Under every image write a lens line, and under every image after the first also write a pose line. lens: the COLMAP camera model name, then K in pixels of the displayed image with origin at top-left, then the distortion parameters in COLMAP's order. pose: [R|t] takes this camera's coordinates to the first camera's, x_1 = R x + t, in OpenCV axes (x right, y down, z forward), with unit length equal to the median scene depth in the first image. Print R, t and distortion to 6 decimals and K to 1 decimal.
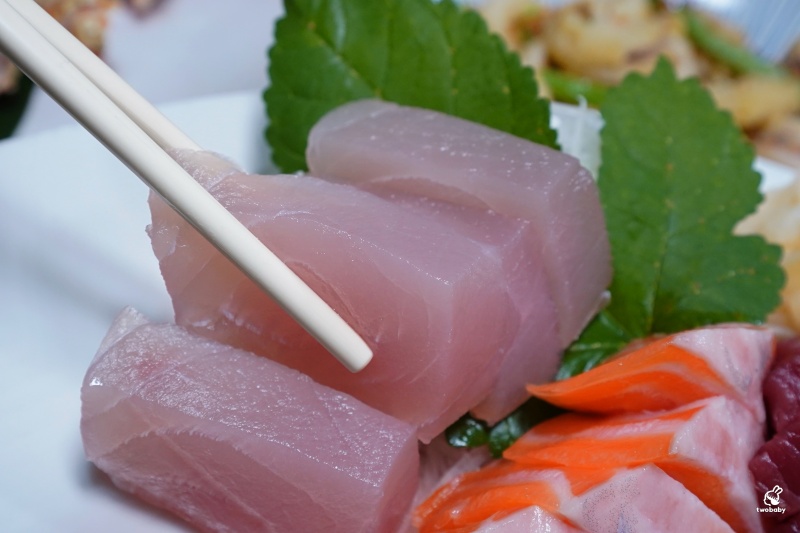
lens RADIAL K [[947.1, 0, 393.6], [0, 947.1, 261.2], [0, 0, 1]] dist [0.000785, 0.000000]
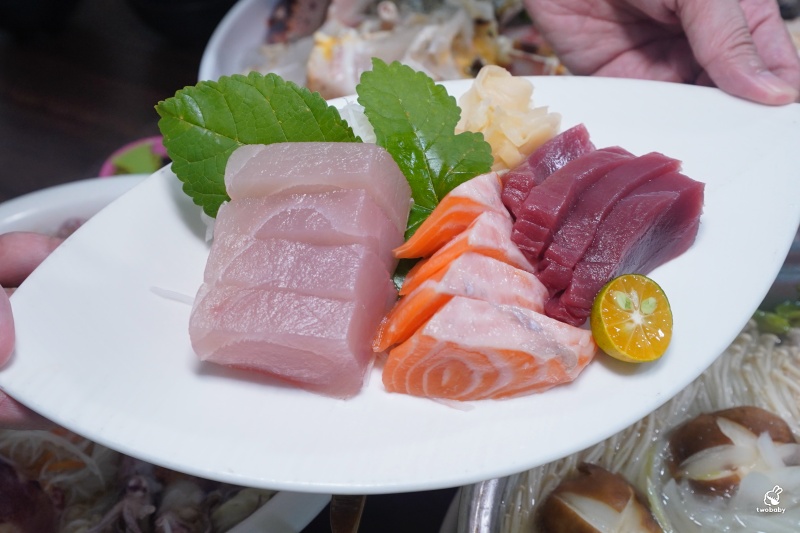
lens RADIAL K [[947.1, 0, 402.3], [0, 947.1, 269.9], [0, 0, 1]] dist [0.000785, 0.000000]
pose [[0.879882, -0.416309, 0.229116, -0.281332], [0.416898, 0.907673, 0.048233, 0.084131], [-0.228042, 0.053078, 0.972203, -0.800387]]
